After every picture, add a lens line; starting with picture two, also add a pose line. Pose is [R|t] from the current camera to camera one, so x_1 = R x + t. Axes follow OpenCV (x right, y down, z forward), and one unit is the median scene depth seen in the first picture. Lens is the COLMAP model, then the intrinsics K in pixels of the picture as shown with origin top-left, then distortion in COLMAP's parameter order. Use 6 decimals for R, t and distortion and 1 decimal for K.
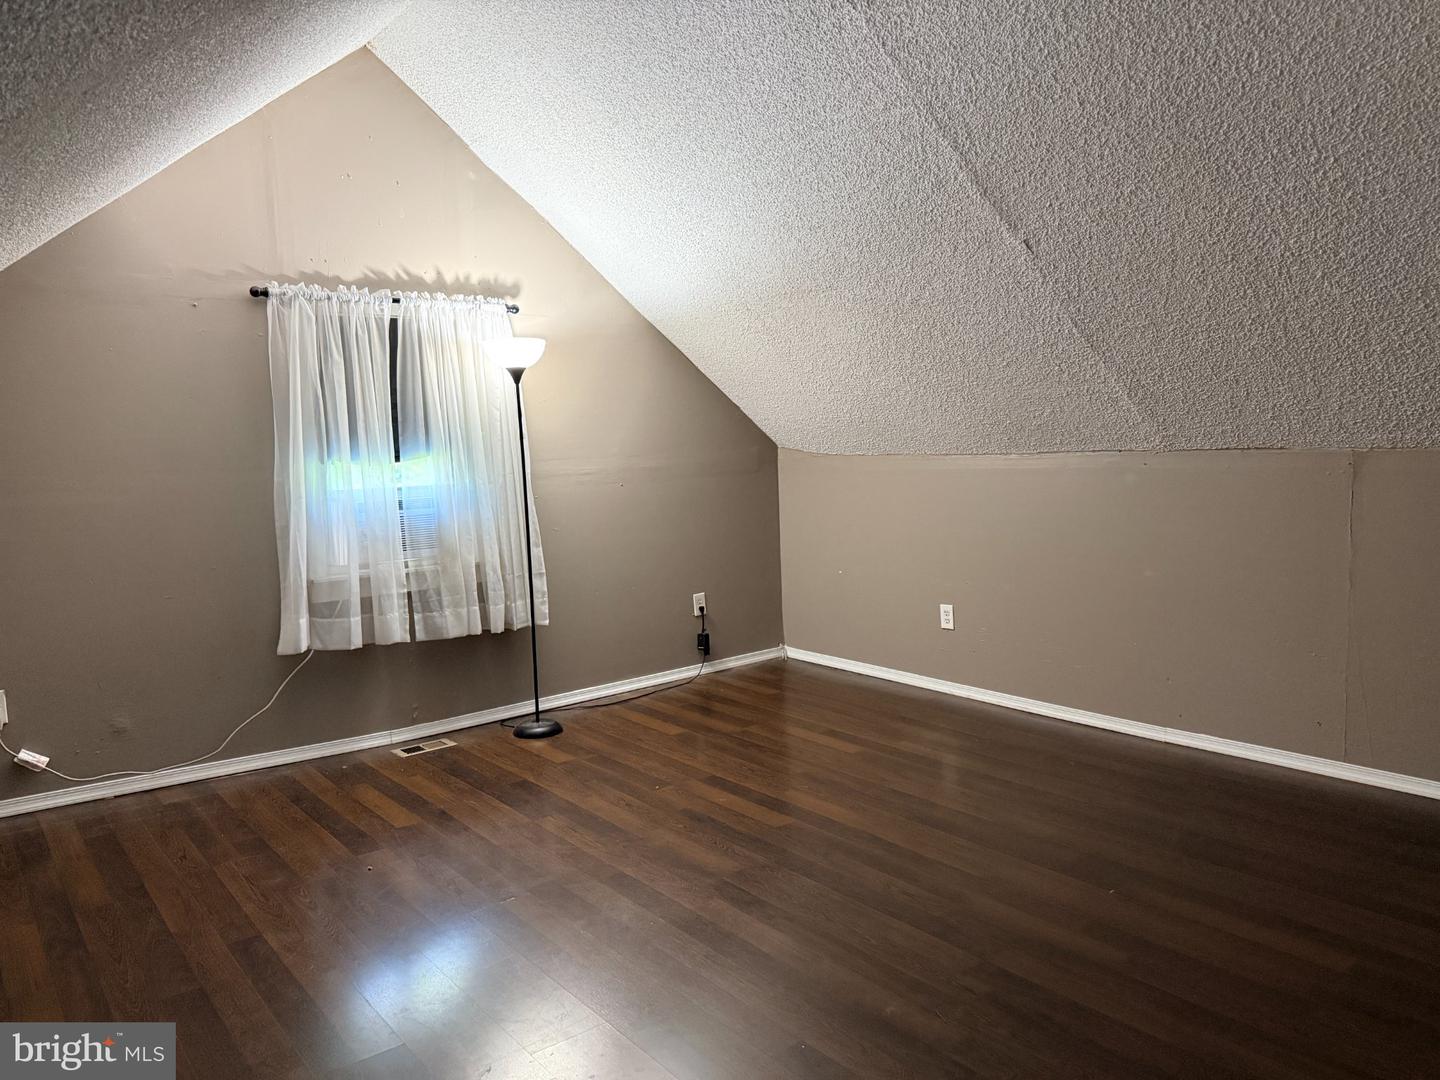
lens RADIAL K [[1025.1, 0, 720.0], [0, 1025.1, 540.0], [0, 0, 1]] dist [0.177316, -0.218926]
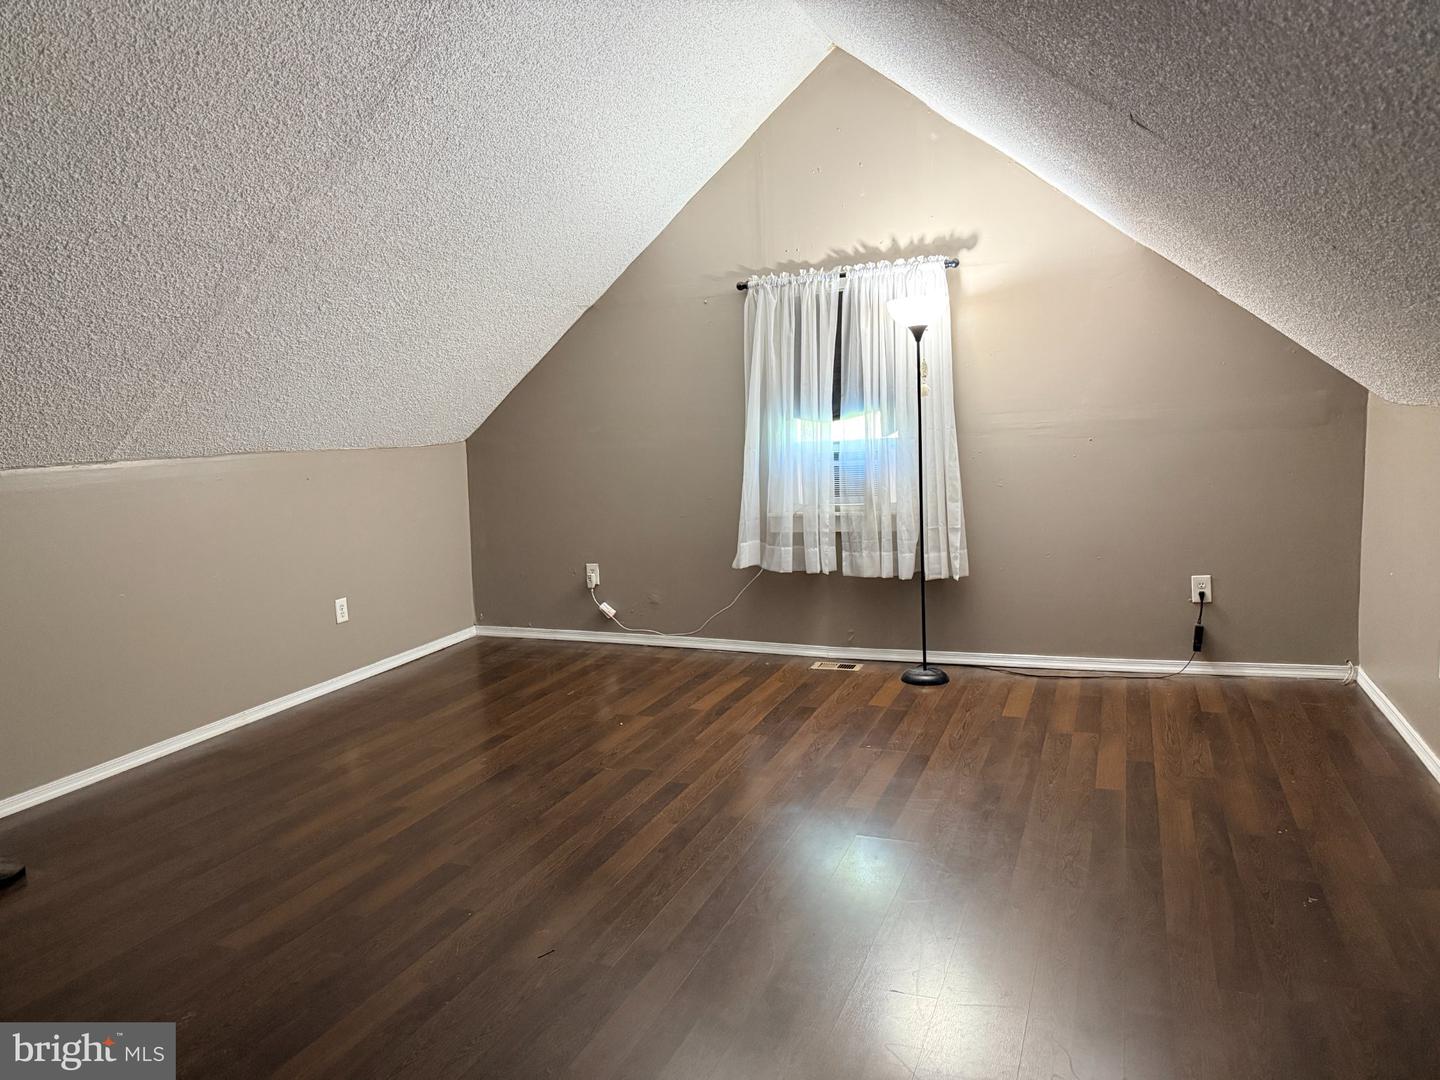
lens RADIAL K [[1025.1, 0, 720.0], [0, 1025.1, 540.0], [0, 0, 1]] dist [0.177316, -0.218926]
pose [[0.507788, 0.111909, -0.854183, 0.604771], [-0.052205, 0.993702, 0.099154, -0.047035], [0.859899, -0.005756, 0.510432, 0.303874]]
